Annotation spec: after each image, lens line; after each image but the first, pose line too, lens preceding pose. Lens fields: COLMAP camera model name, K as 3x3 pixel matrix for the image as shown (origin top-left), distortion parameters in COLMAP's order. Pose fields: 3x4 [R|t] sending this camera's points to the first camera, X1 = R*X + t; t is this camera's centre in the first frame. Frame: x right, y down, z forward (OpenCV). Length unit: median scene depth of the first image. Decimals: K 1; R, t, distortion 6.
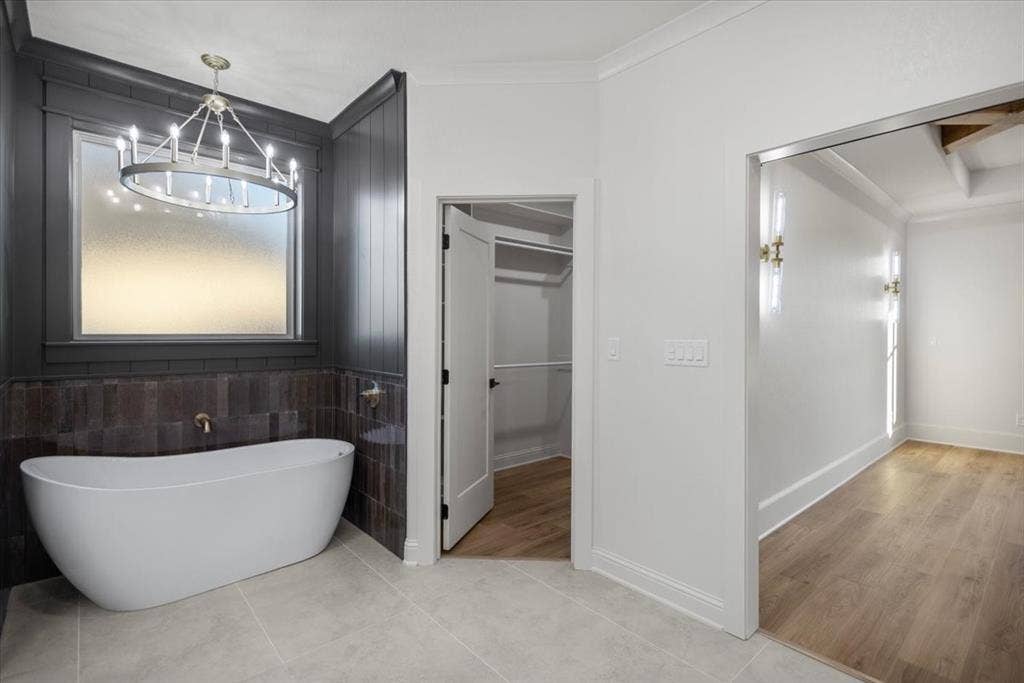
lens RADIAL K [[479.0, 0, 509.6], [0, 479.0, 336.5], [0, 0, 1]] dist [0.006200, -0.002036]
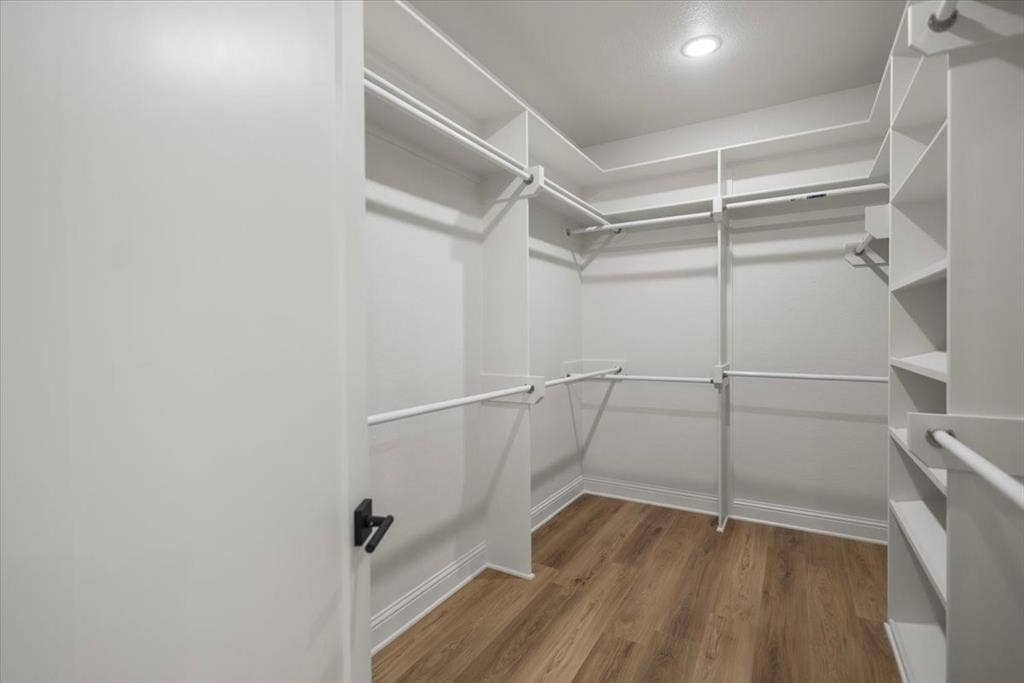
lens RADIAL K [[487.3, 0, 515.8], [0, 487.3, 343.5], [0, 0, 1]] dist [0.009122, -0.002050]
pose [[0.950646, -0.014381, 0.309944, -0.026045], [0.013552, 0.999897, 0.004828, 0.004442], [-0.309981, -0.000389, 0.950743, 0.504632]]
